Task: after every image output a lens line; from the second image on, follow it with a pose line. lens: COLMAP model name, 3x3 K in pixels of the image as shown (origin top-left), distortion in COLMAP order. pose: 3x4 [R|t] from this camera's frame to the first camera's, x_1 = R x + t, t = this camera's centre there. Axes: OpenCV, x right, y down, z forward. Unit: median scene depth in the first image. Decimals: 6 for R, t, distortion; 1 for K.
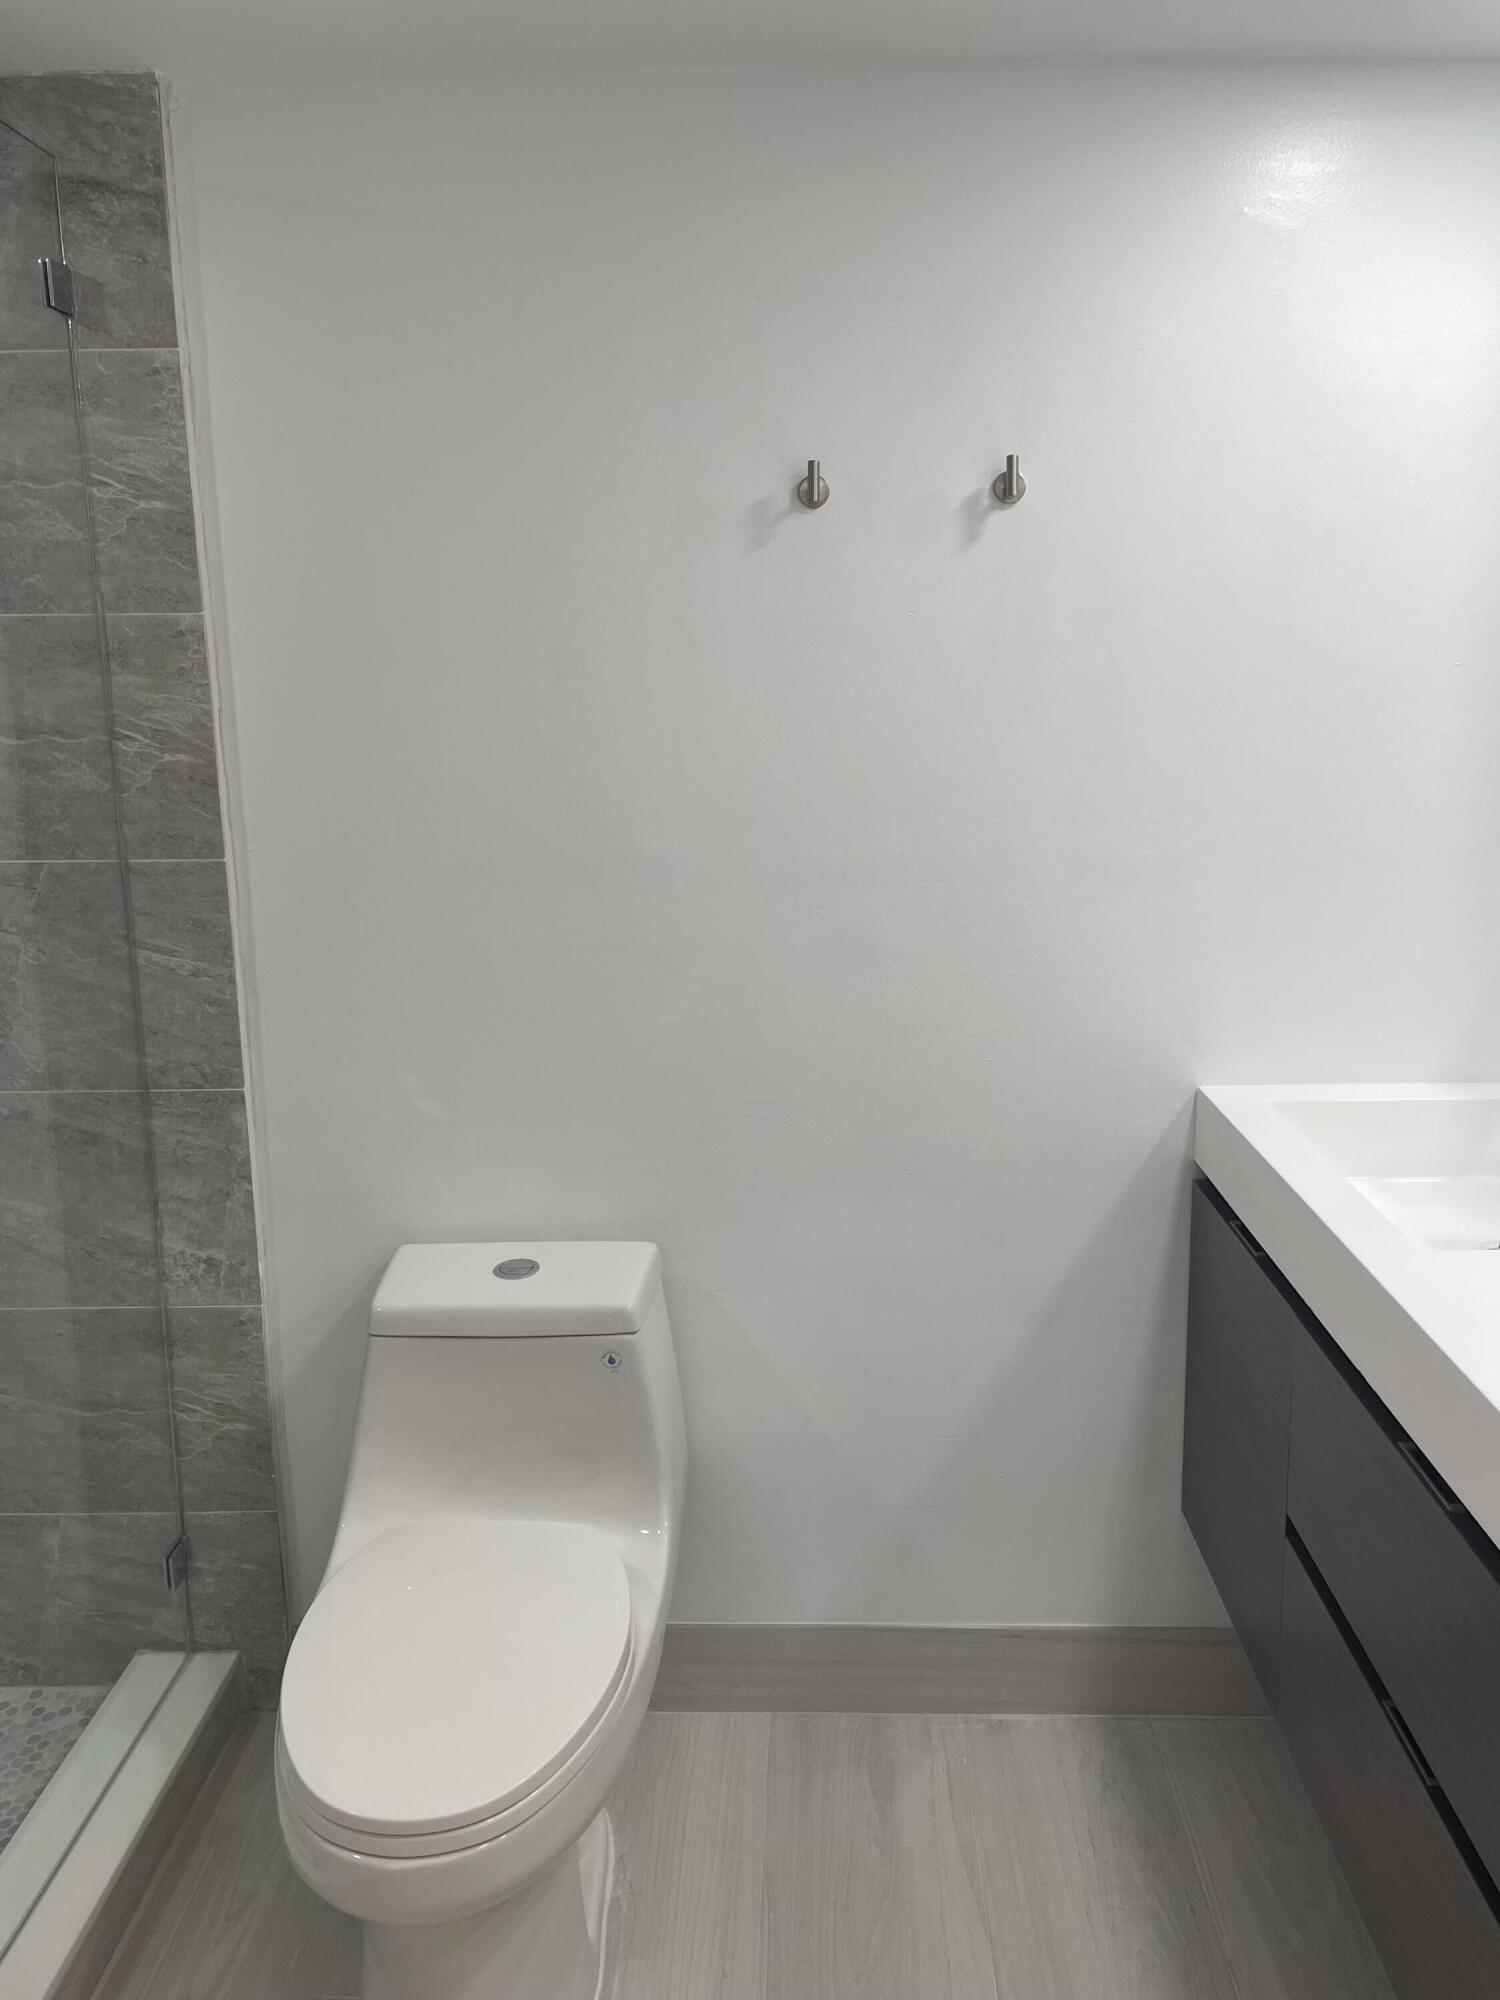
lens RADIAL K [[1506.0, 0, 755.1], [0, 1506.0, 987.5], [0, 0, 1]] dist [0.073107, -0.092067]
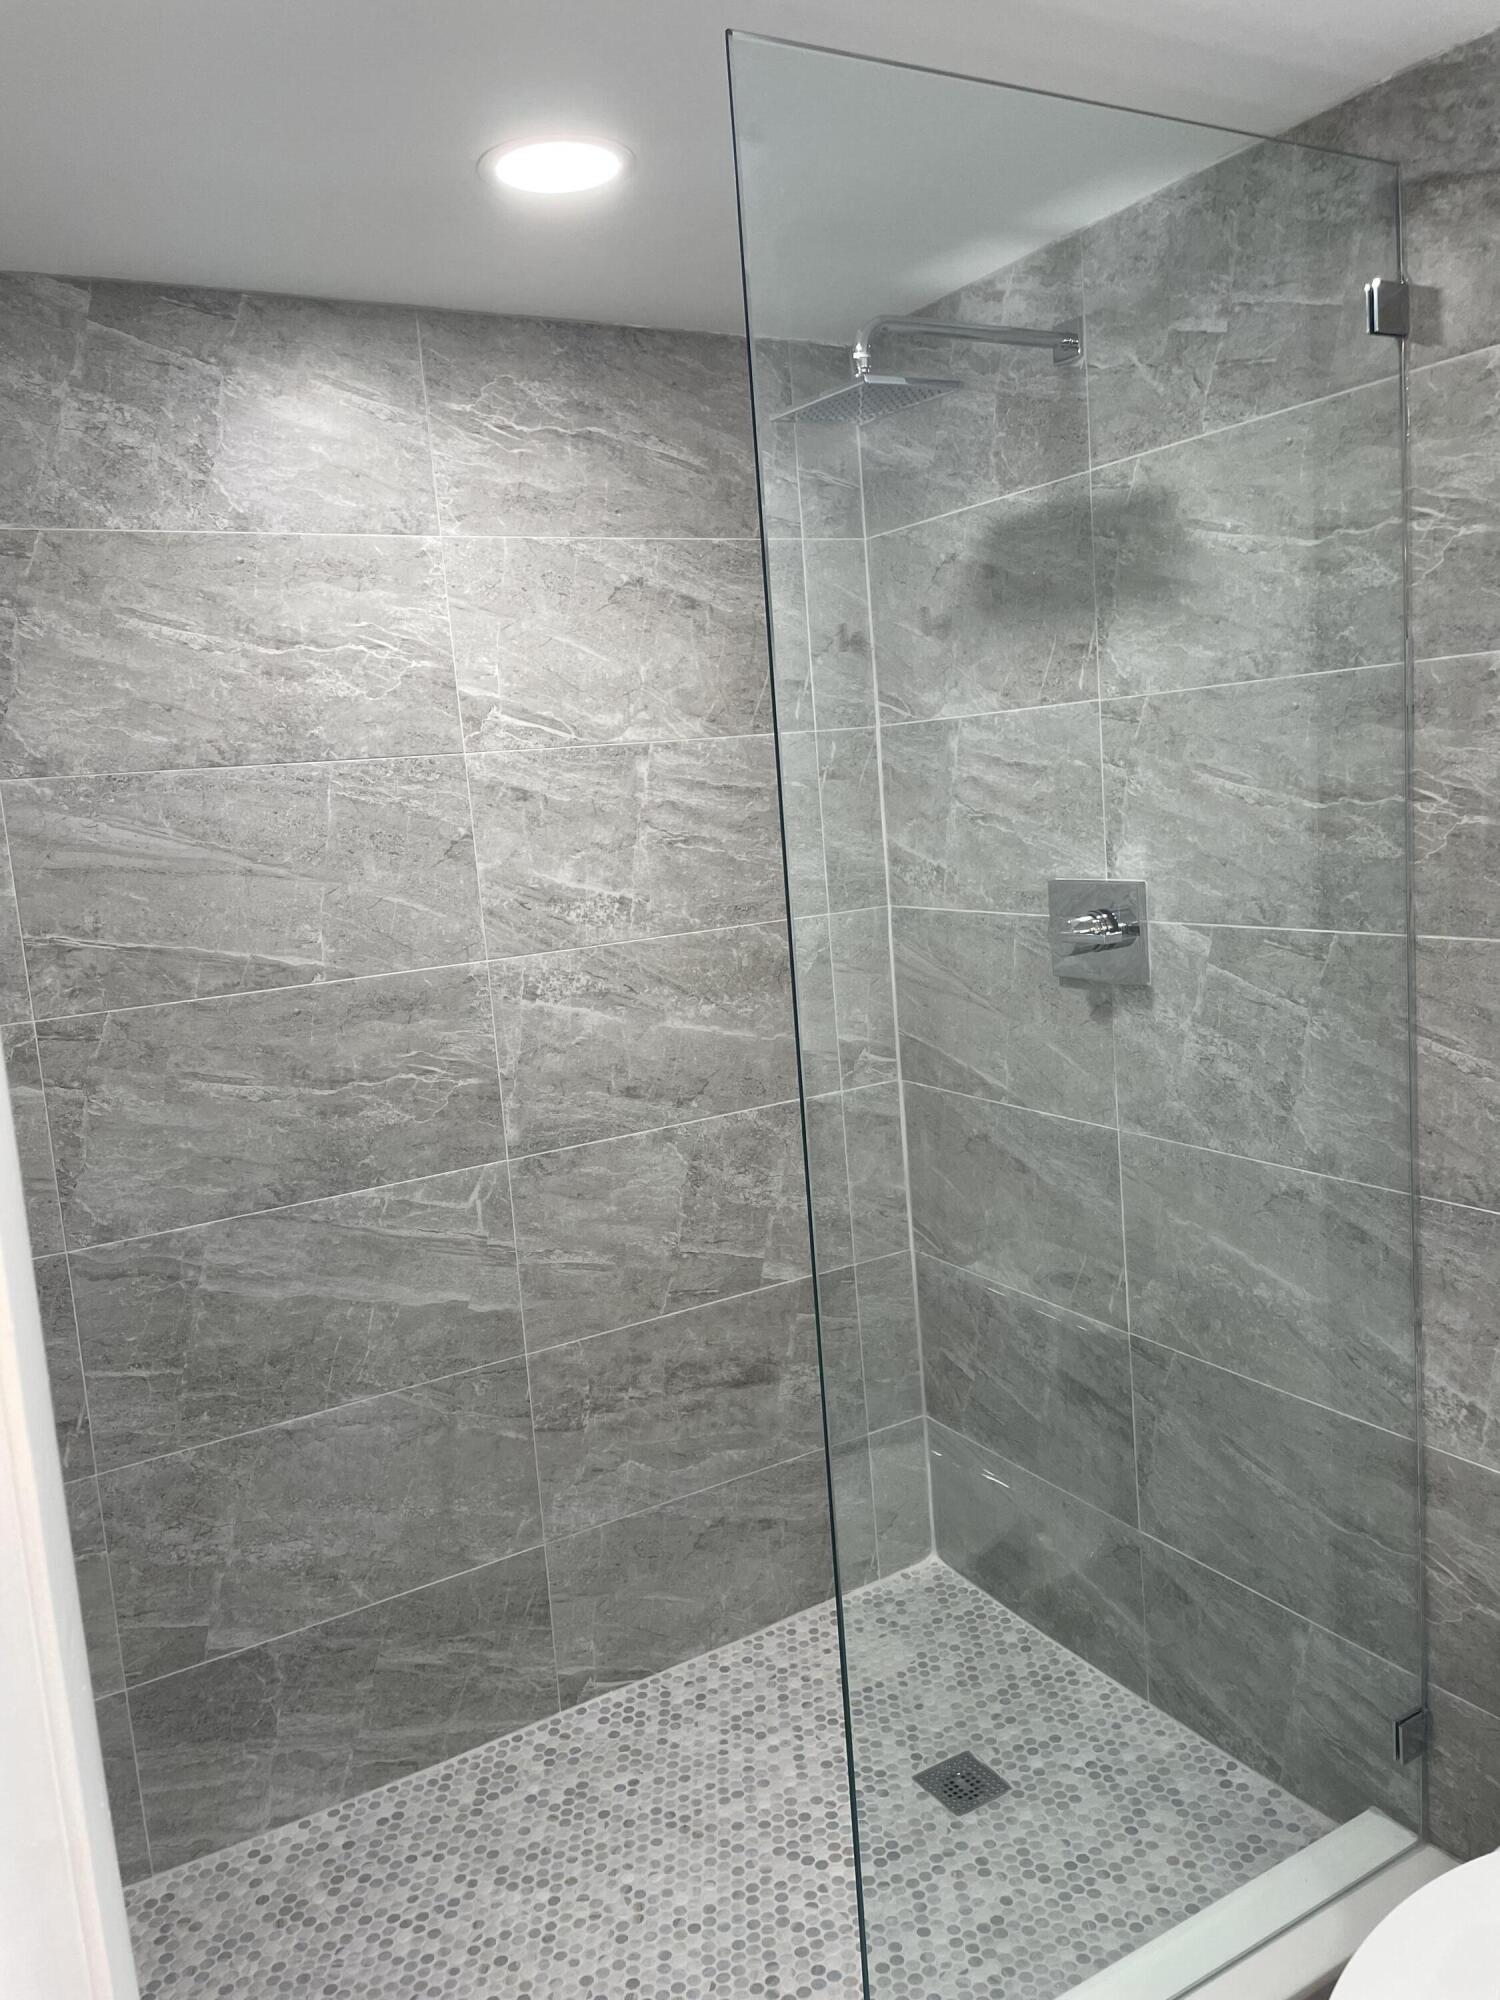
lens RADIAL K [[1506.0, 0, 747.2], [0, 1506.0, 996.5], [0, 0, 1]] dist [0.073107, -0.092067]
pose [[0.526000, 0.093910, -0.845284, 0.133117], [-0.111291, 0.992939, 0.041061, -0.040437], [0.843172, 0.072475, 0.532737, 0.196001]]
